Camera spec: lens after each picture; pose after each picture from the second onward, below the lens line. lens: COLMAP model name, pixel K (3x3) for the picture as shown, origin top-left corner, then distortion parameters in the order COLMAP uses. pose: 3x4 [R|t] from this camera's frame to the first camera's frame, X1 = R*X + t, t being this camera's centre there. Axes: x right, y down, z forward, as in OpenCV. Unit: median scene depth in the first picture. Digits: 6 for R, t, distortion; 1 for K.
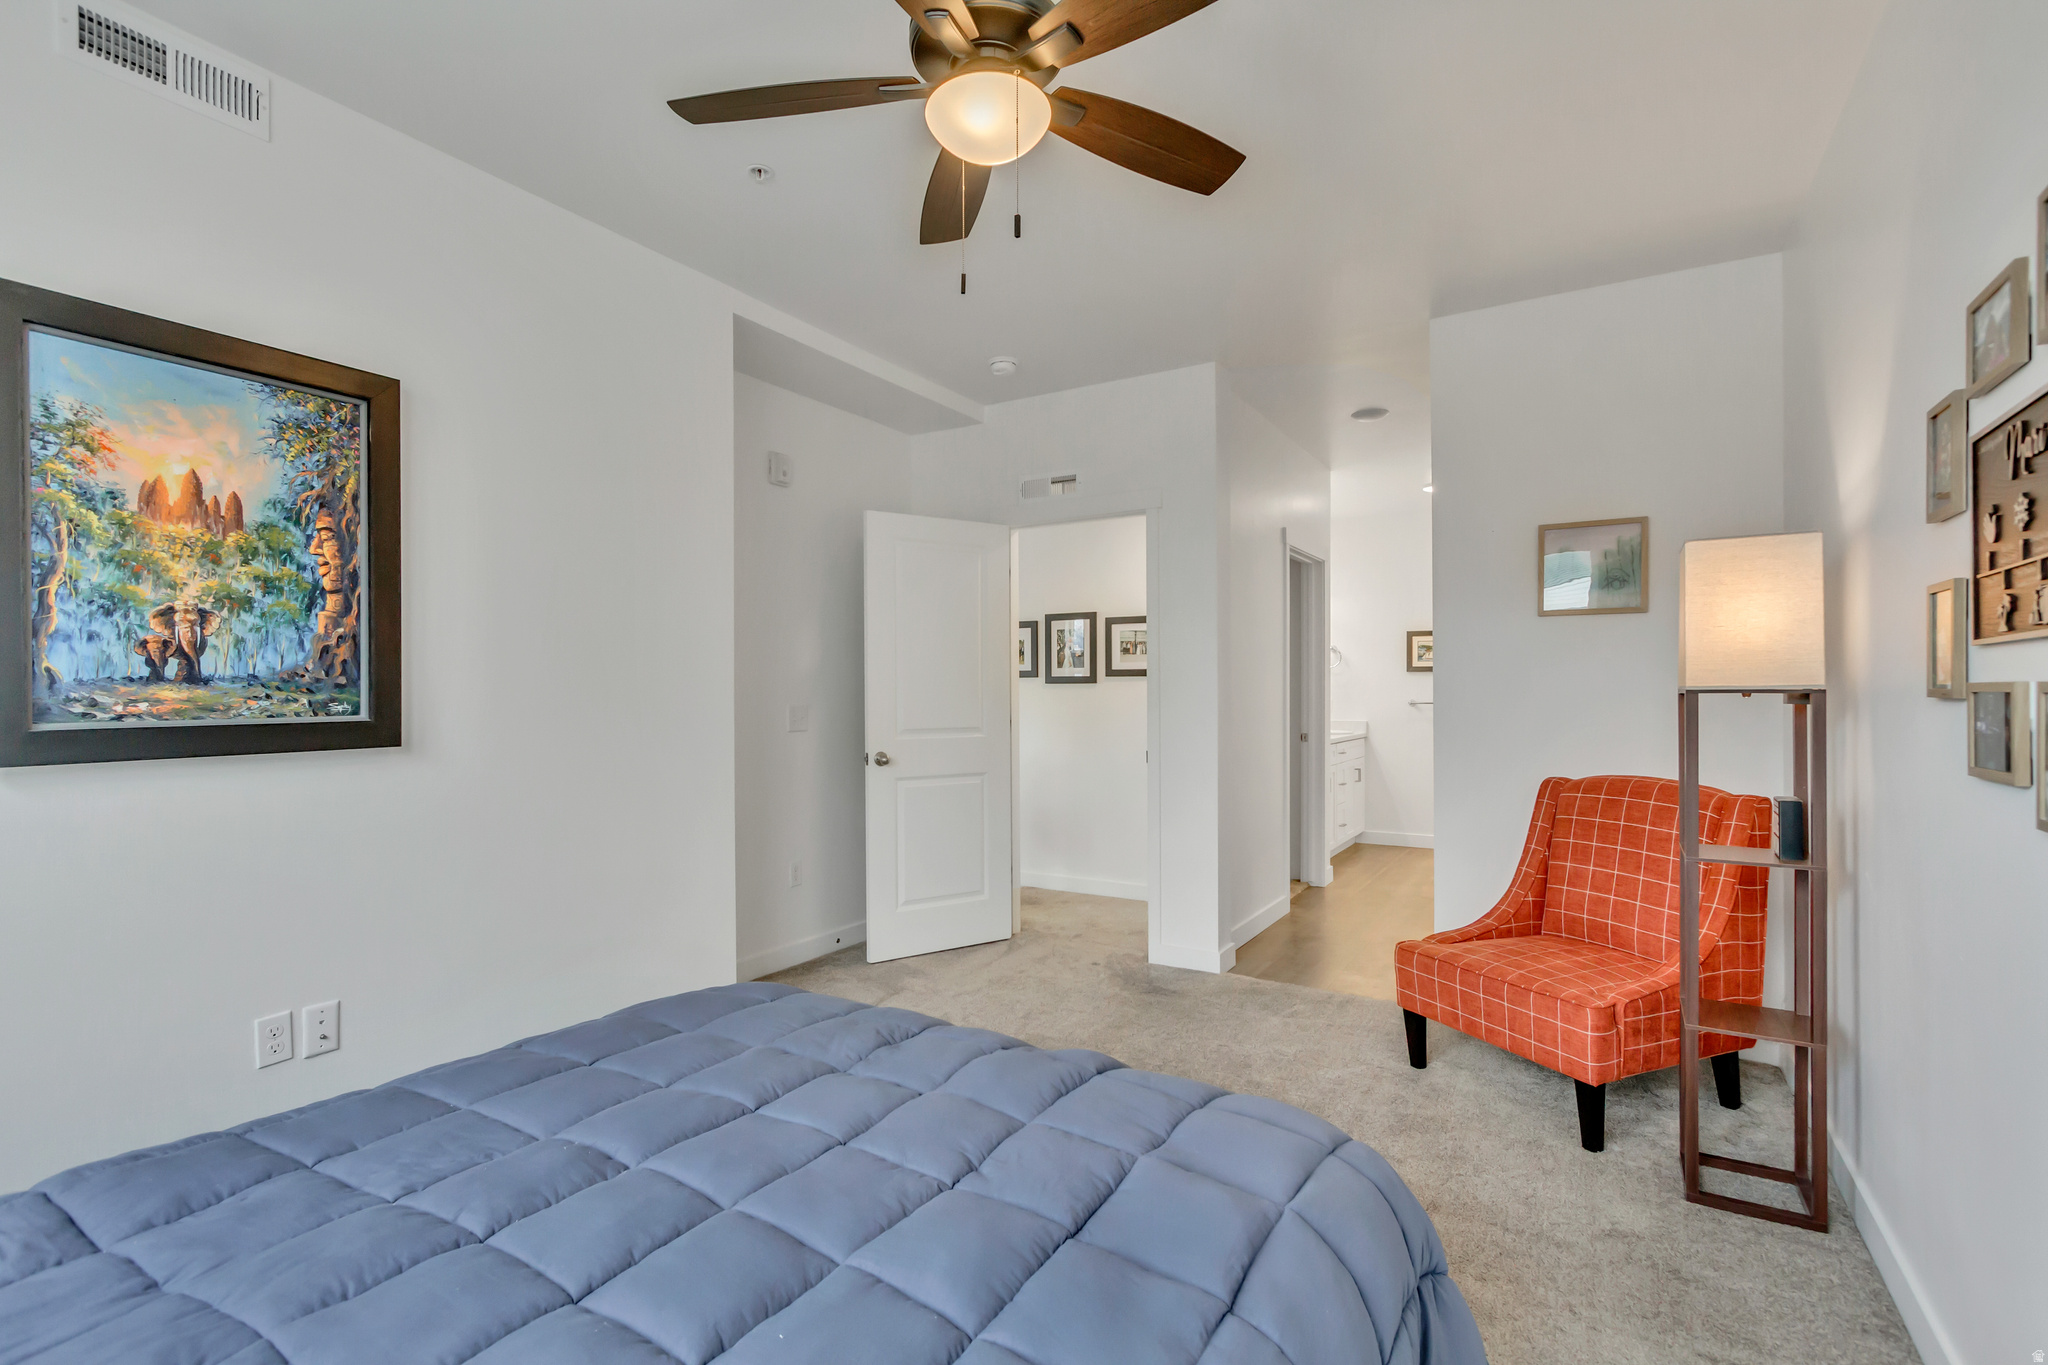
lens RADIAL K [[945.1, 0, 1024.2], [0, 945.1, 689.4], [0, 0, 1]] dist [0.008962, 0.000235]
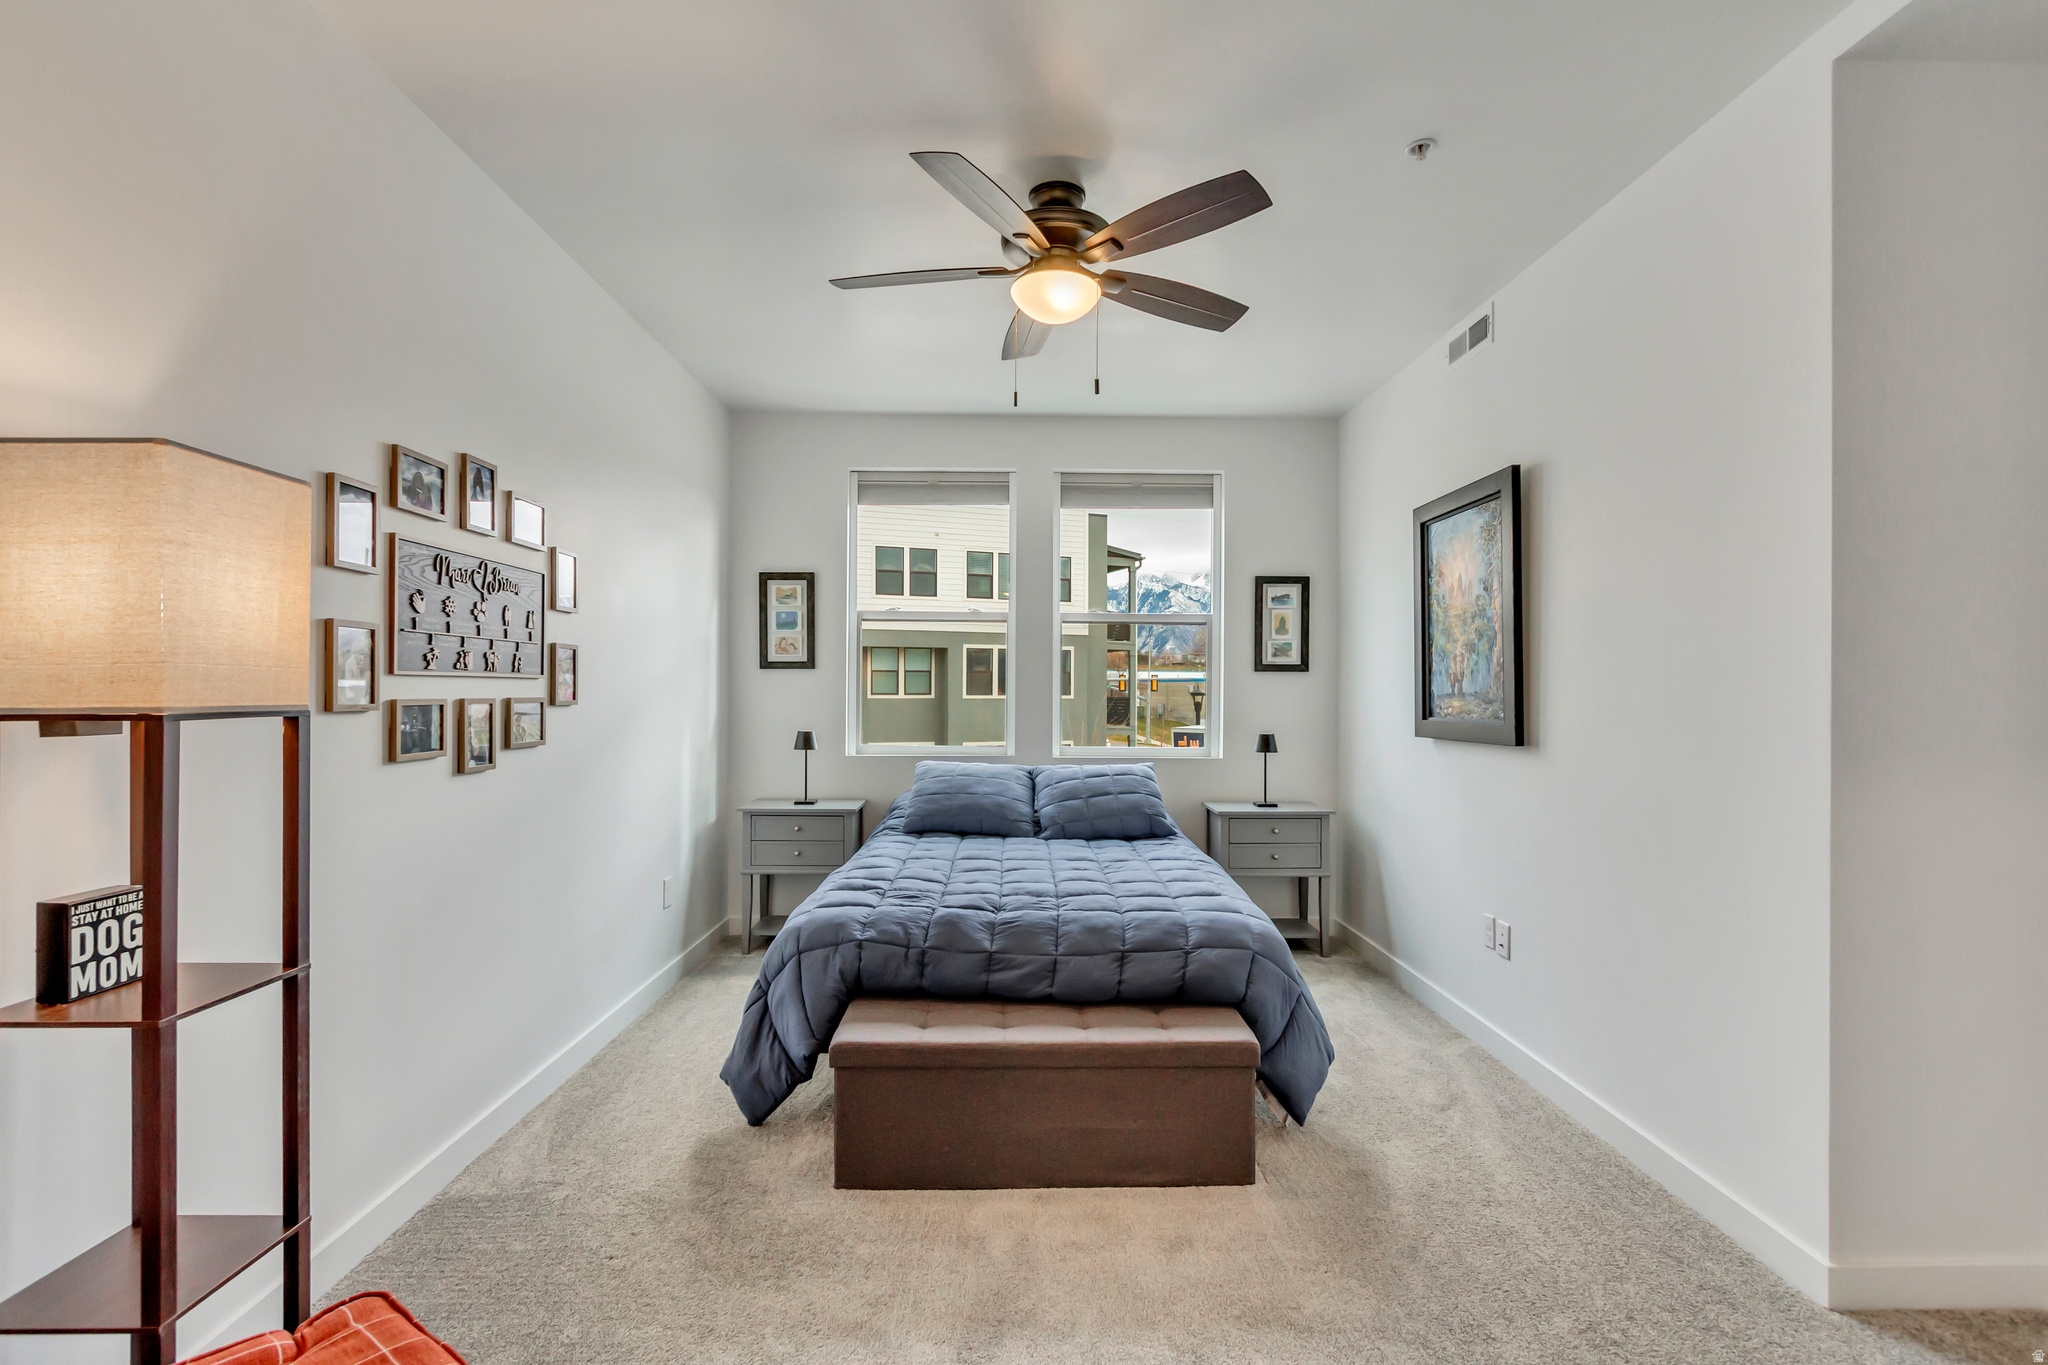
lens RADIAL K [[945.1, 0, 1021.2], [0, 945.1, 693.1], [0, 0, 1]] dist [0.008962, 0.000235]
pose [[-0.848464, -0.000476, -0.529254, 0.431046], [-0.000768, 1.000000, 0.000331, -0.008696], [0.529253, 0.000688, -0.848464, 1.248570]]
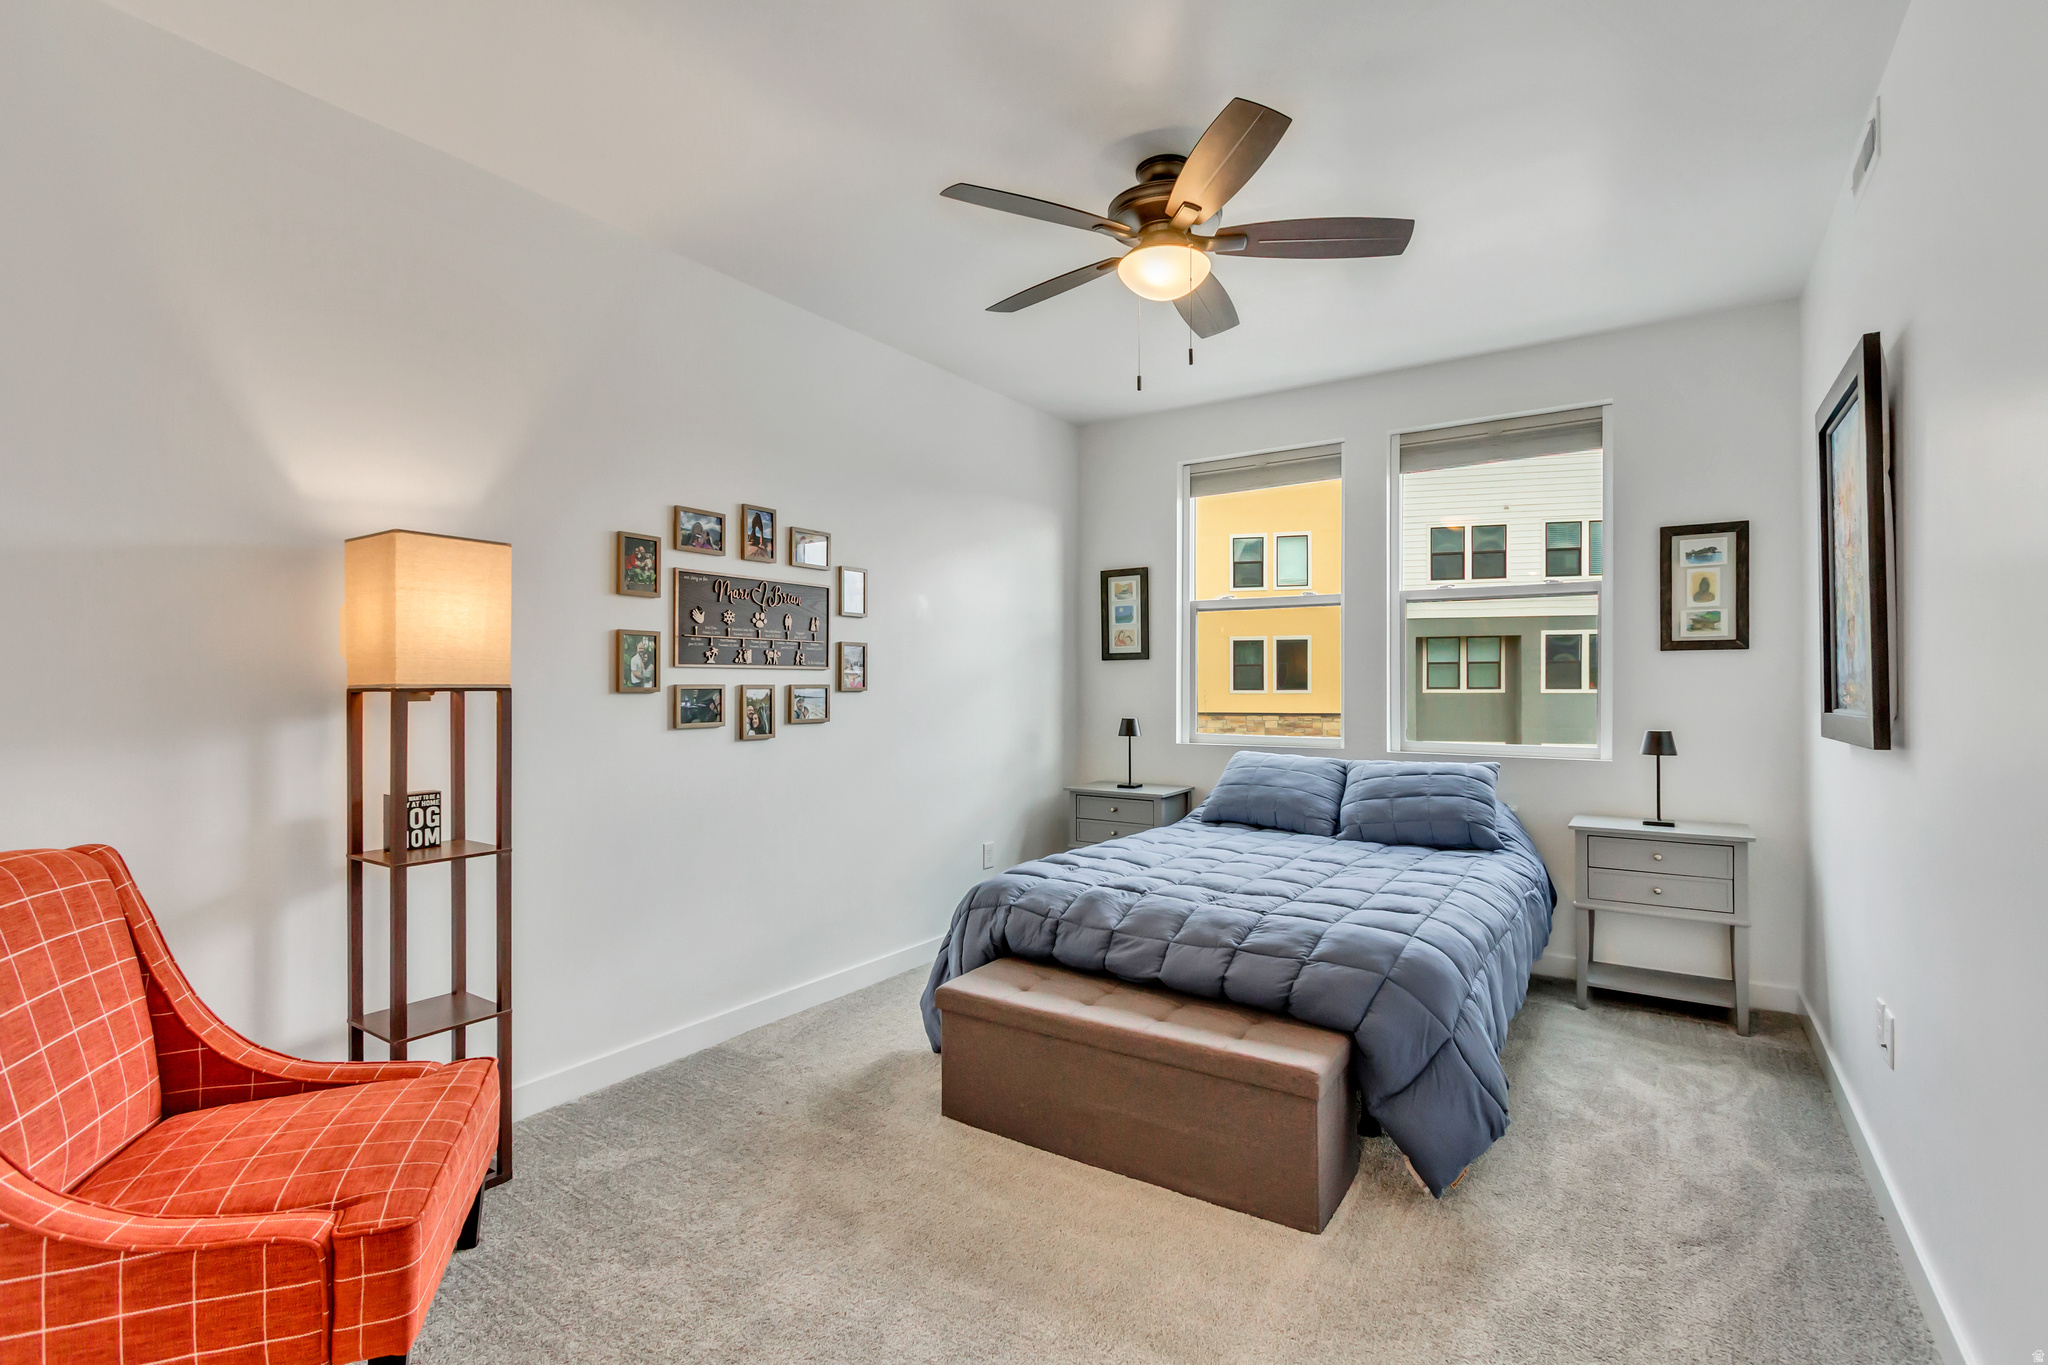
lens RADIAL K [[945.1, 0, 1013.6], [0, 945.1, 683.2], [0, 0, 1]] dist [0.008962, 0.000235]
pose [[-0.998513, 0.003270, 0.054421, 0.064066], [0.002929, 0.999976, -0.006336, 0.001886], [-0.054440, -0.006167, -0.998498, 1.374390]]
